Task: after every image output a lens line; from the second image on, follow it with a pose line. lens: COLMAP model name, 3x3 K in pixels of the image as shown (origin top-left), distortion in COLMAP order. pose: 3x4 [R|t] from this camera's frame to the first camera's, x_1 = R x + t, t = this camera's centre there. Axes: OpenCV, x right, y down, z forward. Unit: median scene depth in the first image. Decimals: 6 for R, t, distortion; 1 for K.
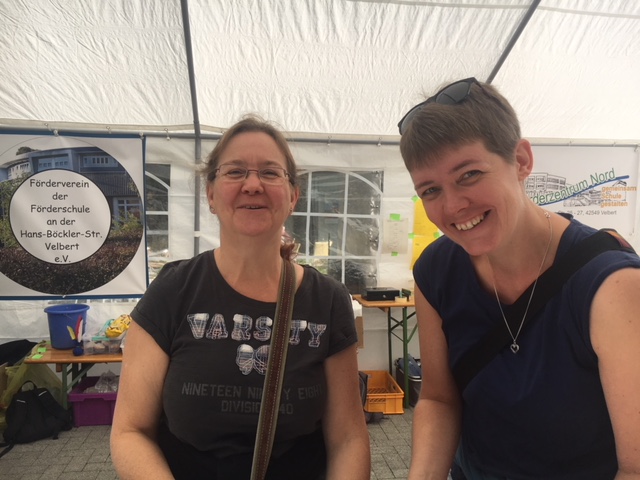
lens RADIAL K [[534.0, 0, 321.0], [0, 534.0, 240.9], [0, 0, 1]] dist [0.045292, -0.063017]
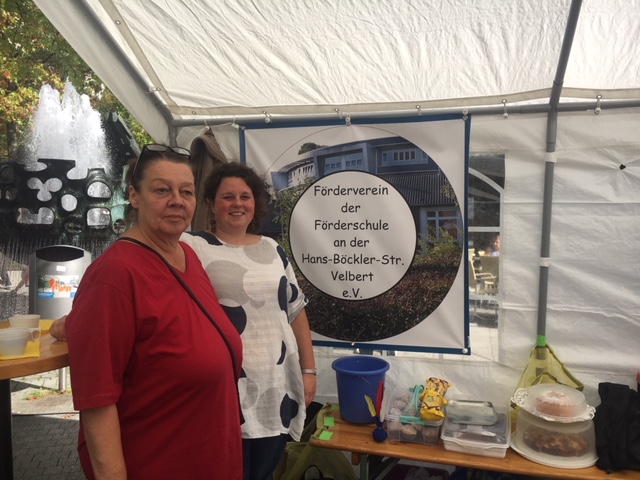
lens RADIAL K [[534.0, 0, 322.7], [0, 534.0, 241.9], [0, 0, 1]] dist [0.045292, -0.063017]
pose [[0.915401, 0.007564, -0.402472, -0.224668], [-0.008876, 0.999960, -0.001395, -0.034959], [0.402445, 0.004849, 0.915431, 0.316637]]
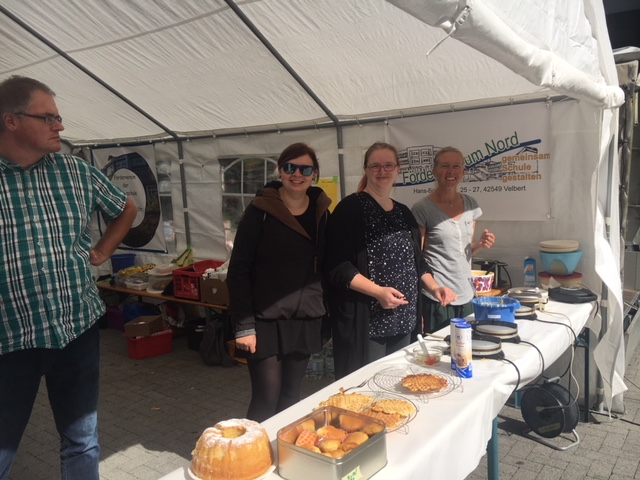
lens RADIAL K [[534.0, 0, 318.1], [0, 534.0, 241.3], [0, 0, 1]] dist [0.045292, -0.063017]
pose [[0.715817, 0.050870, -0.696433, 1.014981], [-0.018026, 0.998357, 0.054396, -0.014133], [0.698055, -0.026384, 0.715558, 0.258014]]
